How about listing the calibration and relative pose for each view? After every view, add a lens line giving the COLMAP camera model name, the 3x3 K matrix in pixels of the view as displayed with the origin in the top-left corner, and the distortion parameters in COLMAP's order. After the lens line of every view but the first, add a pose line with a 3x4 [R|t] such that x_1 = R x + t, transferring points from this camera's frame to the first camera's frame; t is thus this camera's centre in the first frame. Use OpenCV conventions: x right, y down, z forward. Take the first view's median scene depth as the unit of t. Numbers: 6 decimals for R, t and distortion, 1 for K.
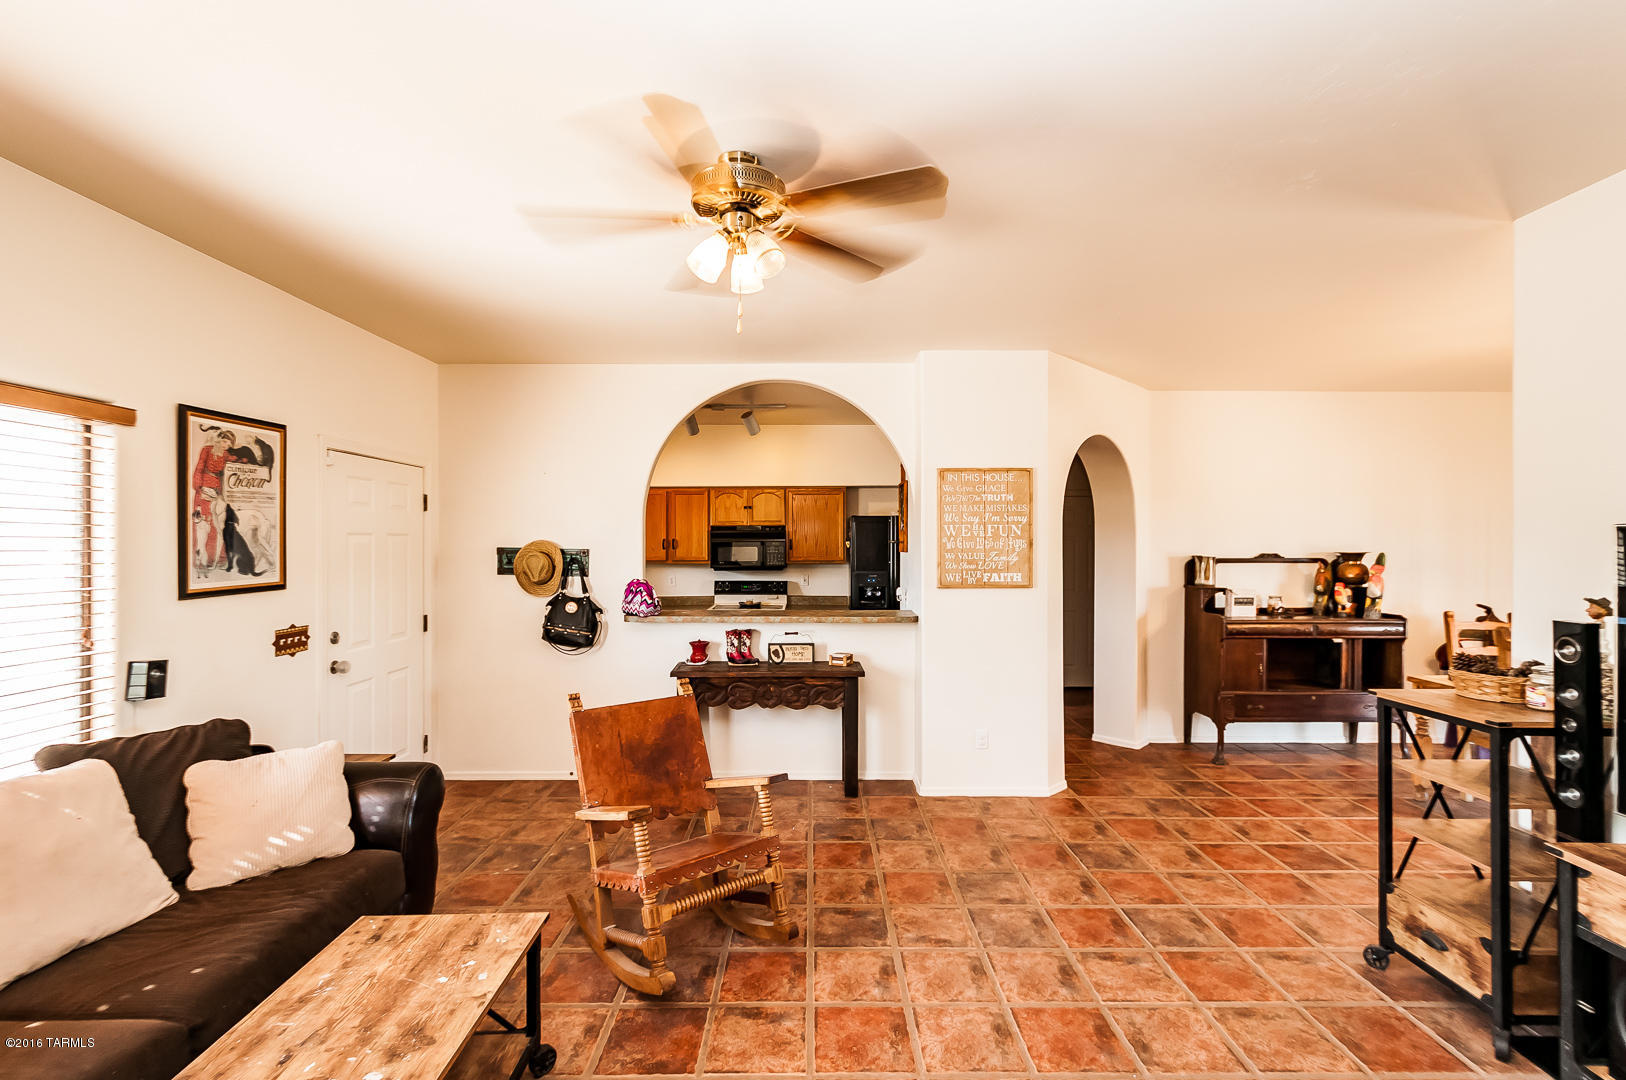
lens RADIAL K [[724.3, 0, 812.0], [0, 724.3, 544.8], [0, 0, 1]] dist [-0.000159, -0.000020]
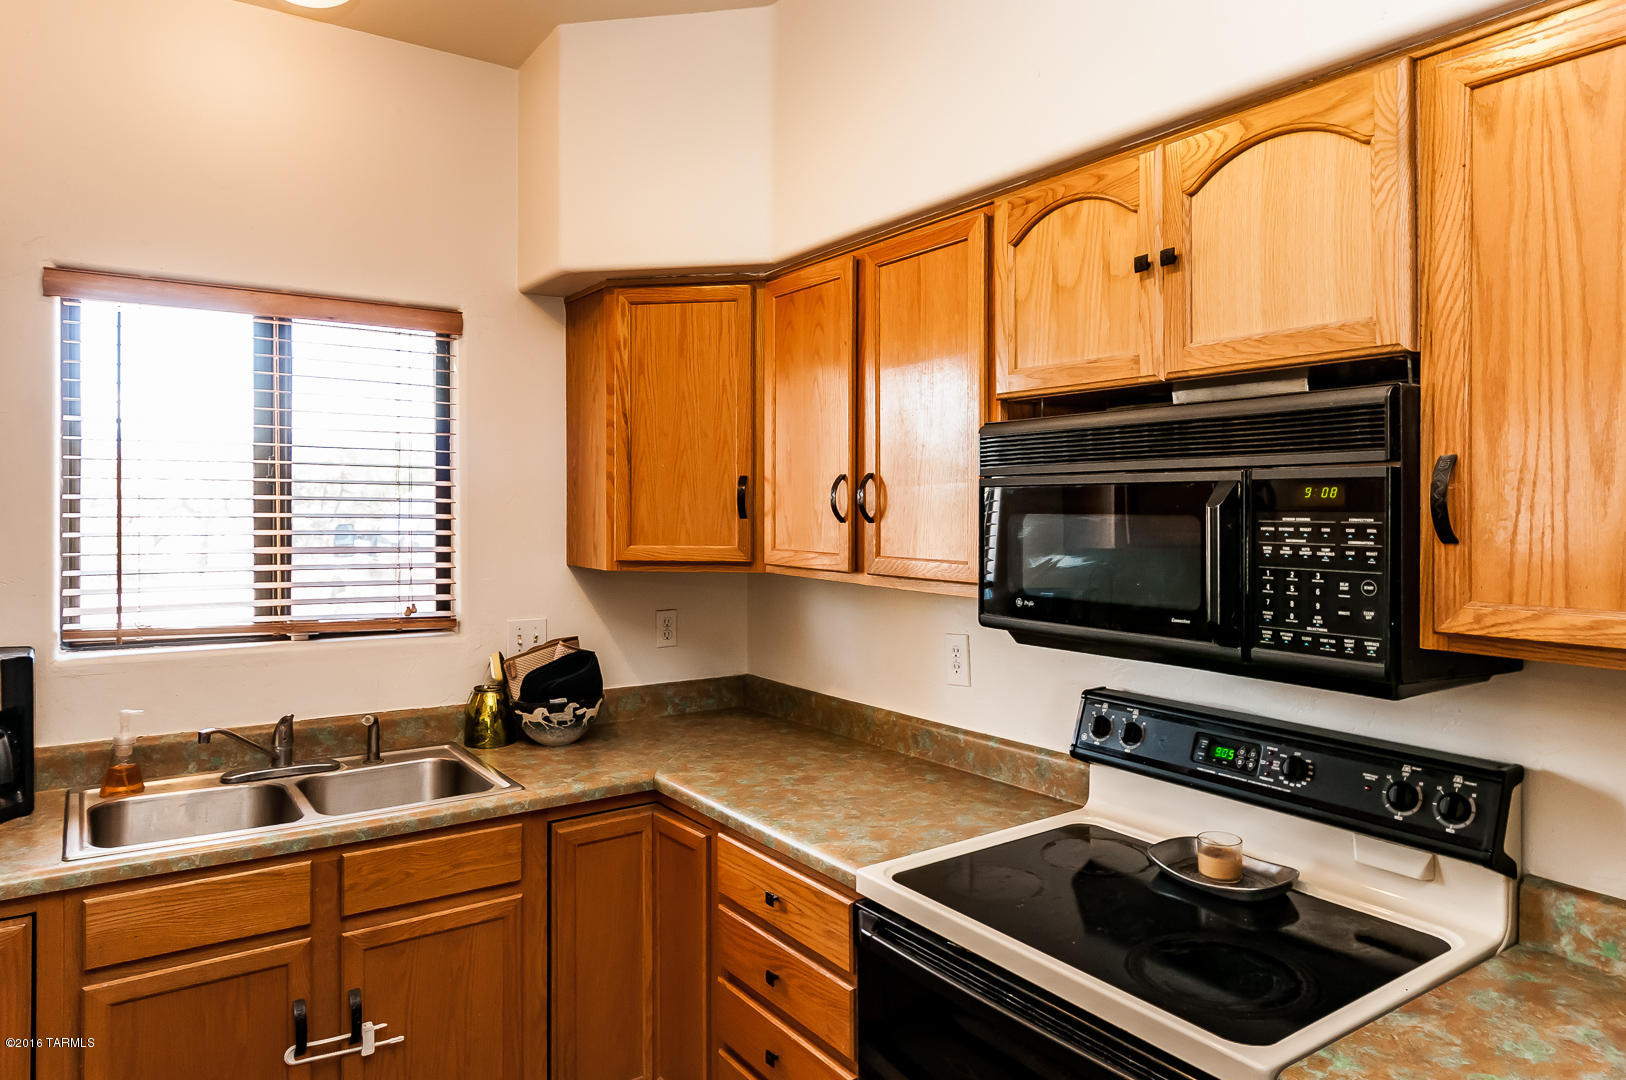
lens RADIAL K [[1035.1, 0, 810.1], [0, 1035.1, 533.4], [0, 0, 1]] dist [0.018031, -0.010776]
pose [[0.563527, 0.021824, -0.825810, 0.120015], [0.000690, 0.999638, 0.026889, 0.001861], [0.826098, -0.015722, 0.563308, 1.863960]]
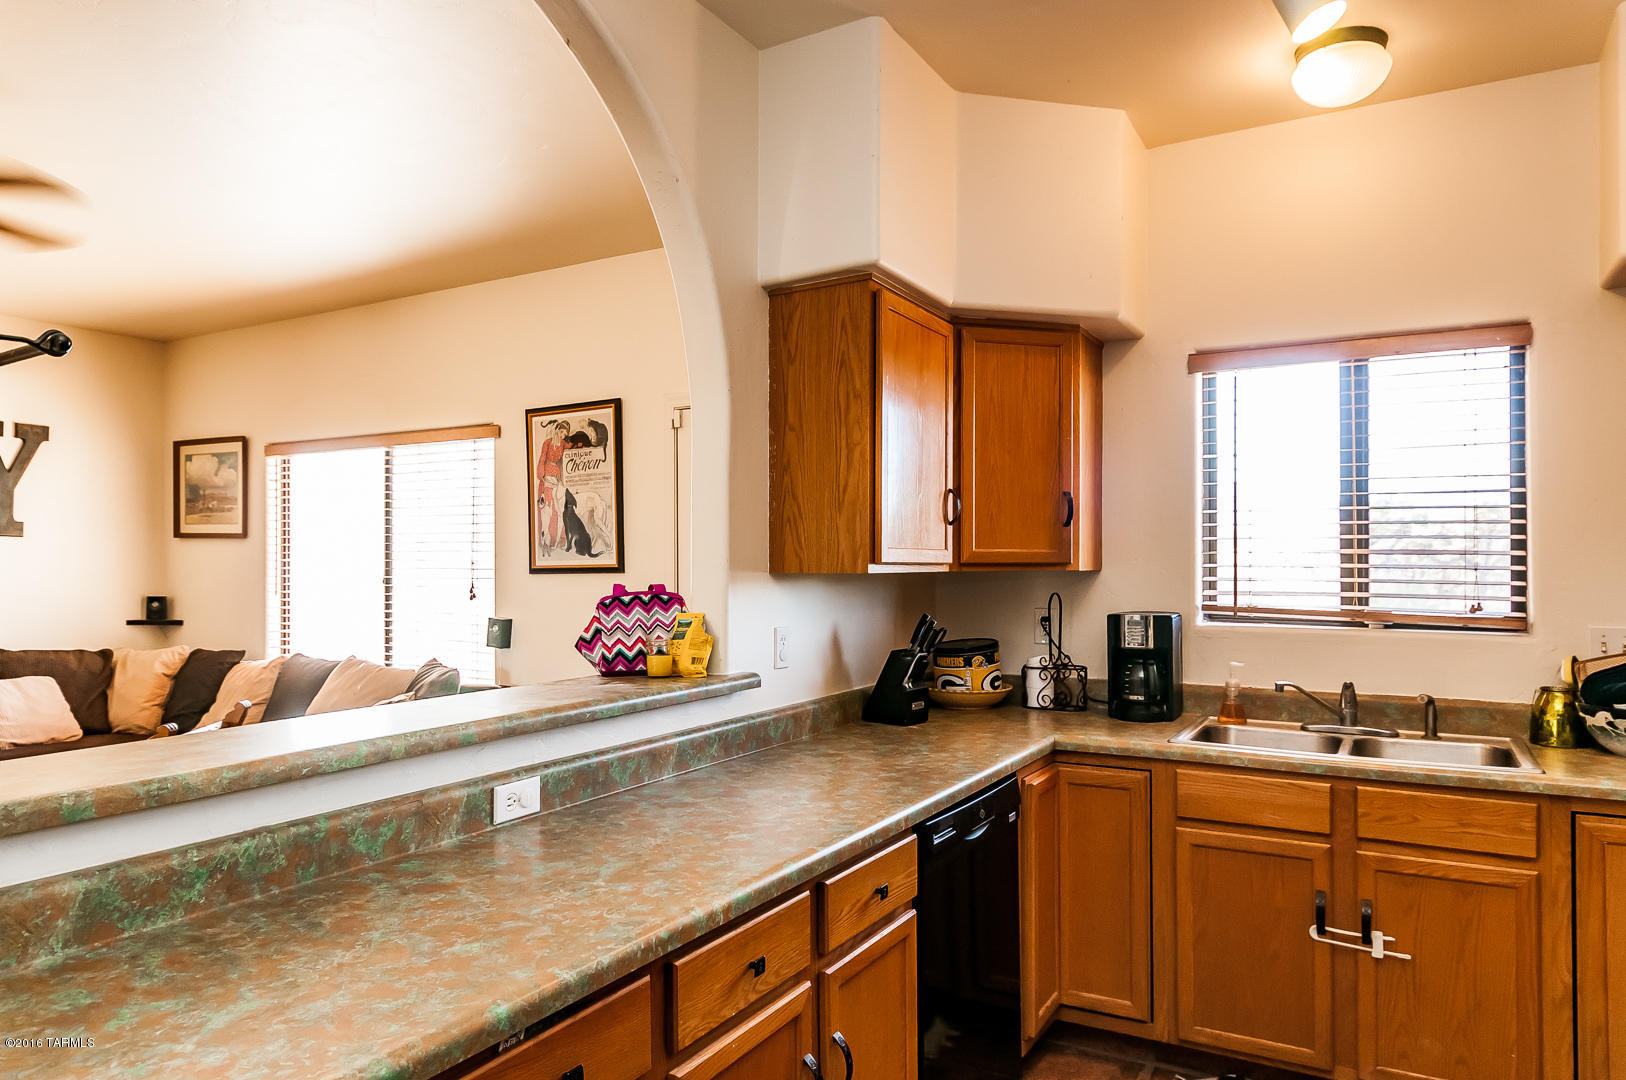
lens RADIAL K [[1035.1, 0, 810.9], [0, 1035.1, 545.4], [0, 0, 1]] dist [0.018031, -0.010776]
pose [[-0.480243, -0.003224, -0.877130, 0.362257], [0.006897, 0.999948, -0.007451, 0.041048], [0.877108, -0.009628, -0.480196, 2.022608]]
